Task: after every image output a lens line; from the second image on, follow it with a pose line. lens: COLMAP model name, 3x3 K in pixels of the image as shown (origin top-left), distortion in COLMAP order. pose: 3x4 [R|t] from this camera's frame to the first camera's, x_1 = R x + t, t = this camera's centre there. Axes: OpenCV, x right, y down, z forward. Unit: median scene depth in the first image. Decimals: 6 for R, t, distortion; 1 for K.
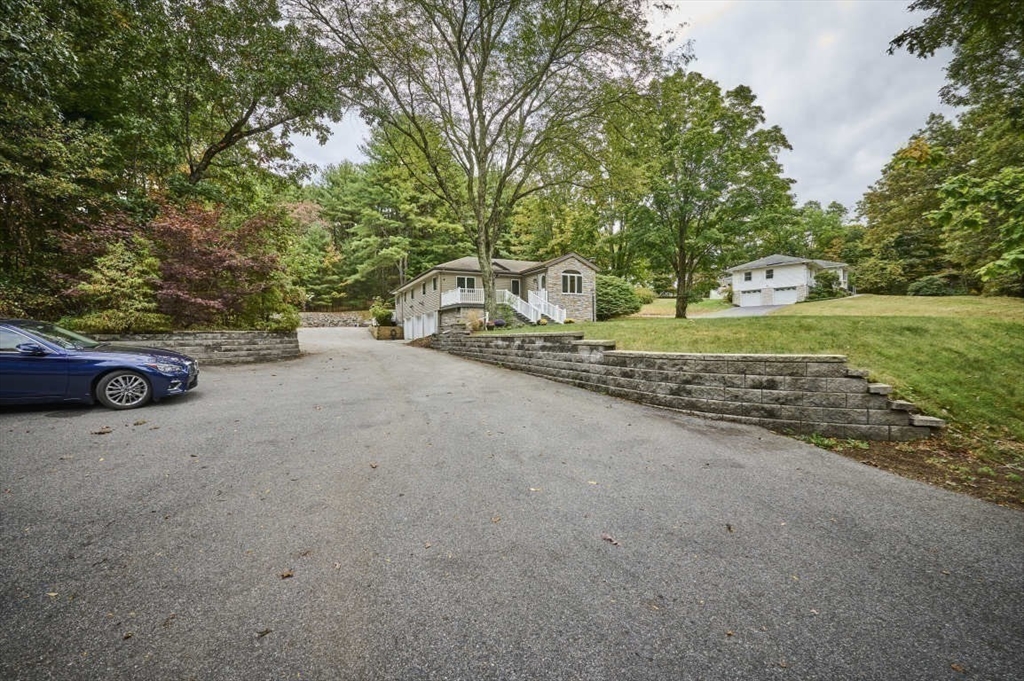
lens RADIAL K [[407.5, 0, 510.2], [0, 407.5, 339.5], [0, 0, 1]] dist [0.000489, -0.000307]
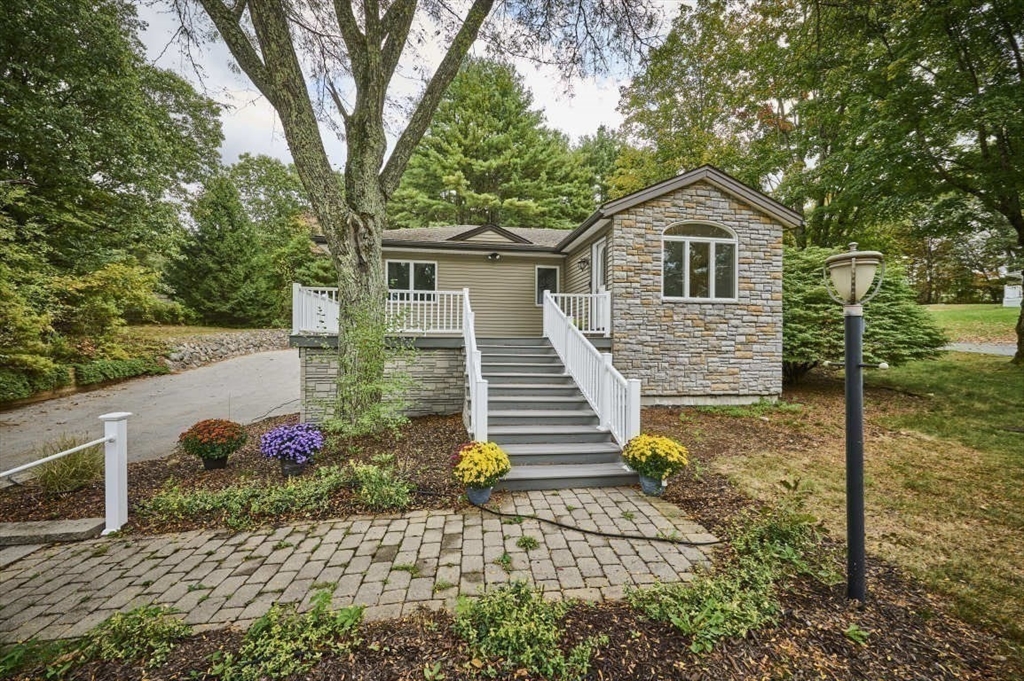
lens RADIAL K [[407.5, 0, 509.3], [0, 407.5, 344.0], [0, 0, 1]] dist [0.000489, -0.000307]
pose [[0.947784, 0.020786, -0.318236, 0.083741], [-0.023457, 0.999714, -0.004565, -0.053735], [0.318050, 0.011792, 0.948001, 0.479668]]
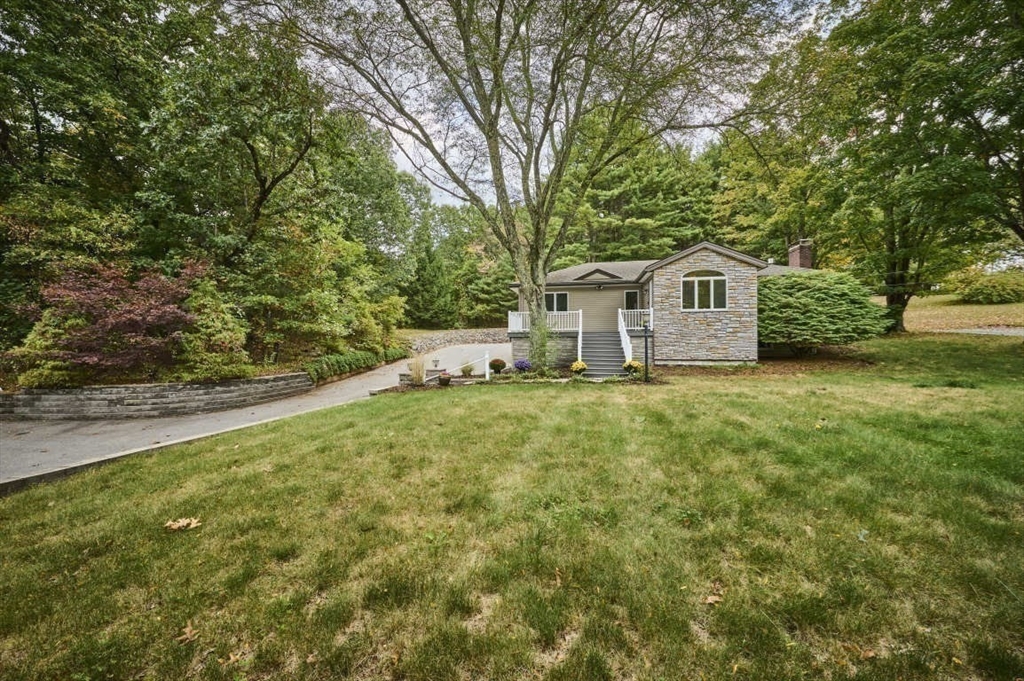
lens RADIAL K [[407.5, 0, 505.5], [0, 407.5, 340.7], [0, 0, 1]] dist [0.000489, -0.000307]
pose [[0.785785, 0.009792, -0.618422, 0.215260], [-0.012144, 0.999926, 0.000402, -0.046833], [0.618381, 0.007194, 0.785846, 0.254125]]
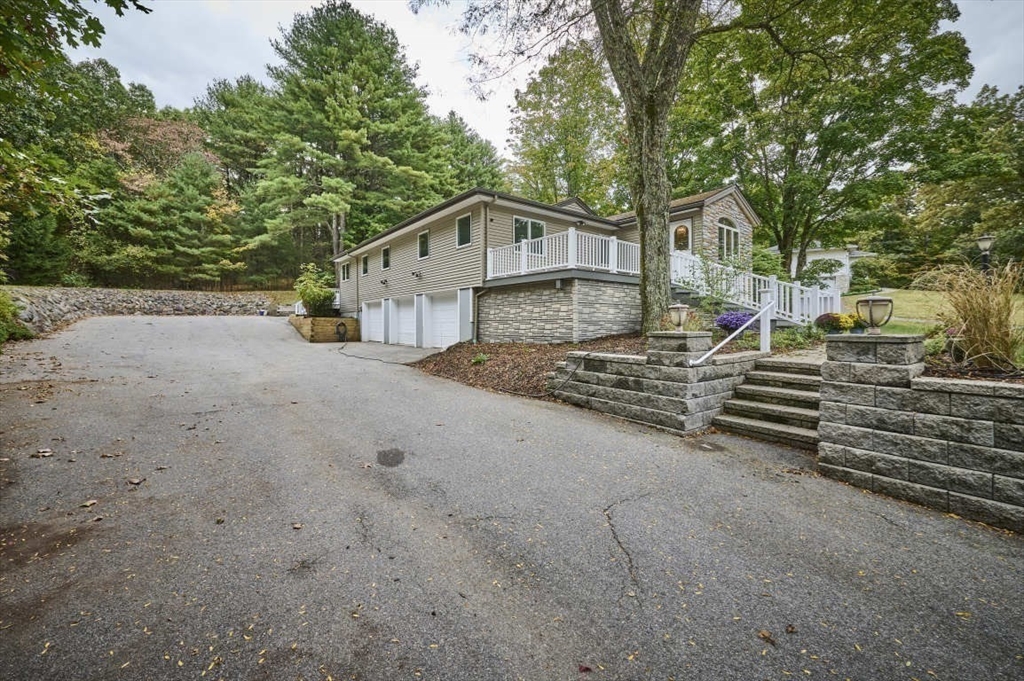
lens RADIAL K [[407.5, 0, 510.0], [0, 407.5, 323.0], [0, 0, 1]] dist [0.000489, -0.000307]
pose [[0.979824, 0.012964, 0.199443, -0.166260], [-0.010350, 0.999846, -0.014144, -0.018995], [-0.199596, 0.011795, 0.979807, 0.396355]]
